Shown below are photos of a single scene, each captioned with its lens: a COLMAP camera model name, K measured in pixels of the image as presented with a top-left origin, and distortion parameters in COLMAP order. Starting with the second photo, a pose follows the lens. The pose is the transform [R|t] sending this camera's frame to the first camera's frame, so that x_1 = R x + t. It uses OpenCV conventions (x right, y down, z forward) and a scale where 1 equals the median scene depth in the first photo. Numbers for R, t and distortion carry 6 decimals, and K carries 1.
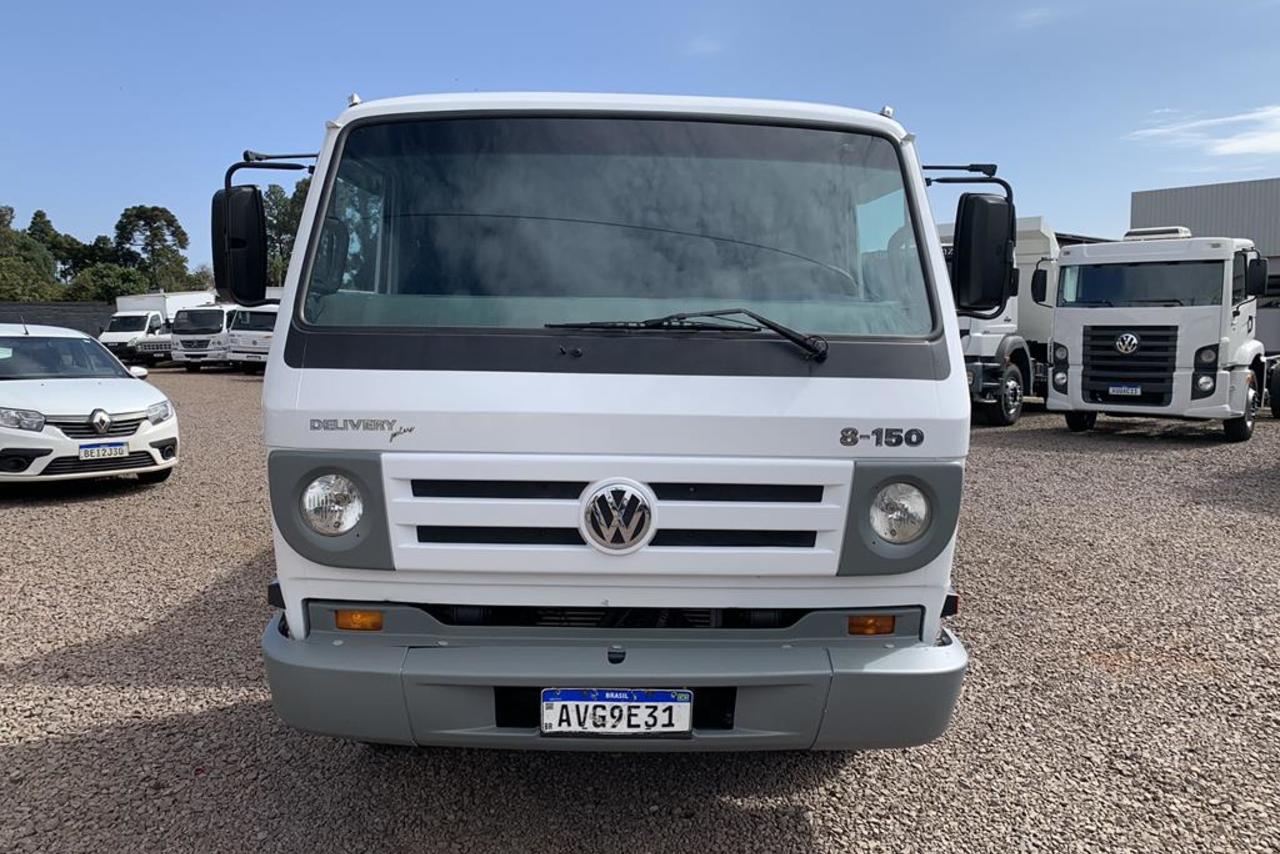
lens RADIAL K [[938.5, 0, 642.5], [0, 938.5, 405.1], [0, 0, 1]] dist [0.107990, -0.126362]
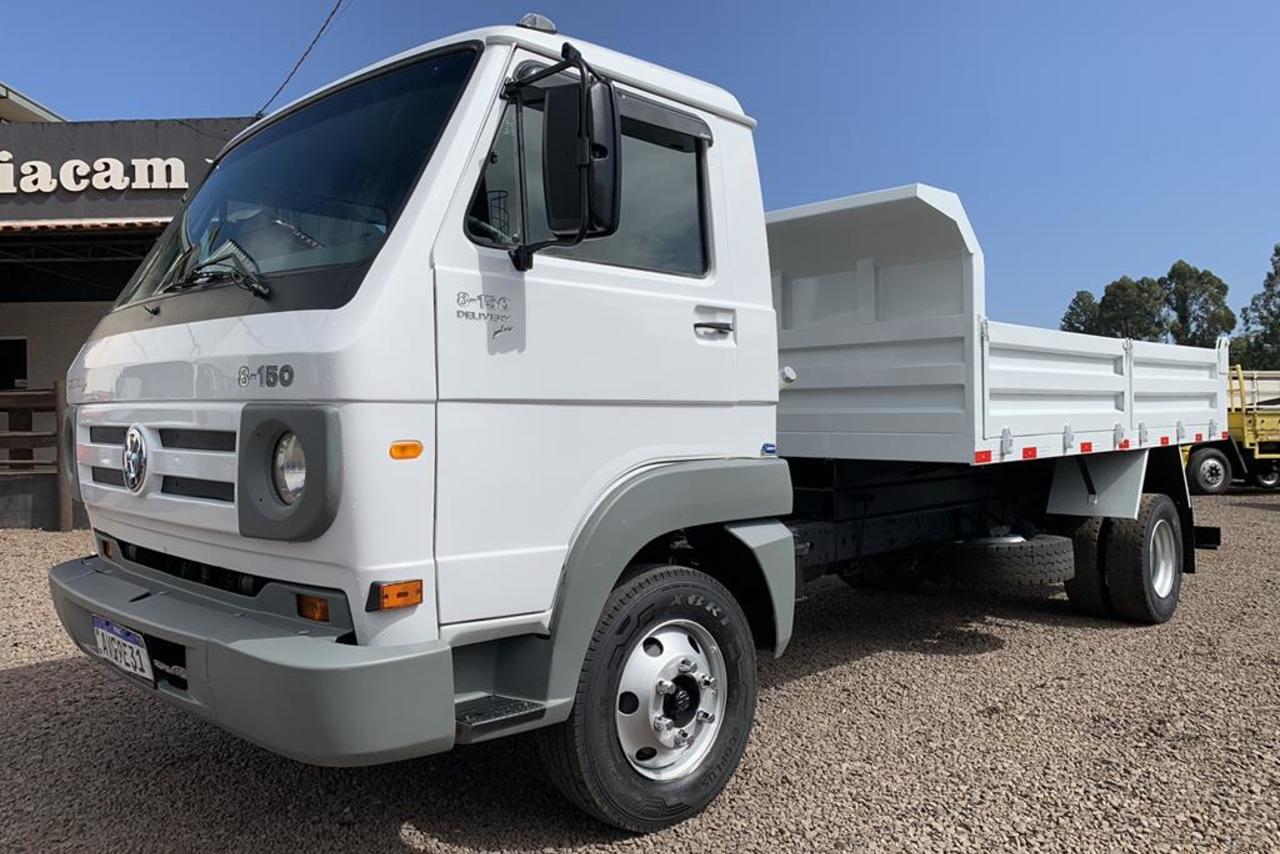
lens RADIAL K [[938.5, 0, 642.5], [0, 938.5, 405.1], [0, 0, 1]] dist [0.107990, -0.126362]
pose [[0.730359, -0.014235, -0.682915, 1.094043], [-0.058720, 0.994773, -0.083535, 0.112133], [0.680535, 0.101111, 0.725706, 0.593849]]
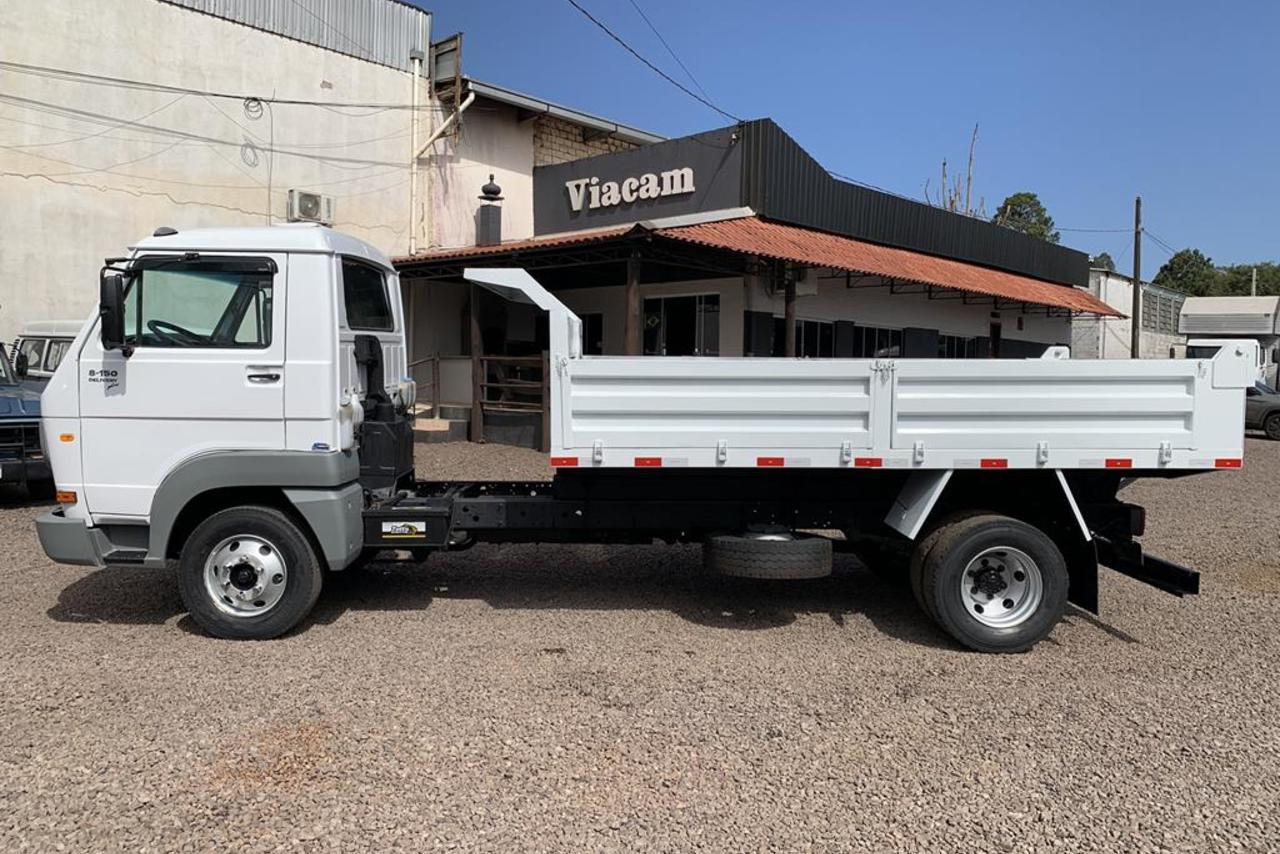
lens RADIAL K [[938.5, 0, 642.5], [0, 938.5, 405.1], [0, 0, 1]] dist [0.107990, -0.126362]
pose [[0.069291, 0.055521, -0.996050, 2.516874], [-0.108909, 0.992903, 0.047769, -0.214129], [0.991634, 0.105169, 0.074846, 2.156405]]
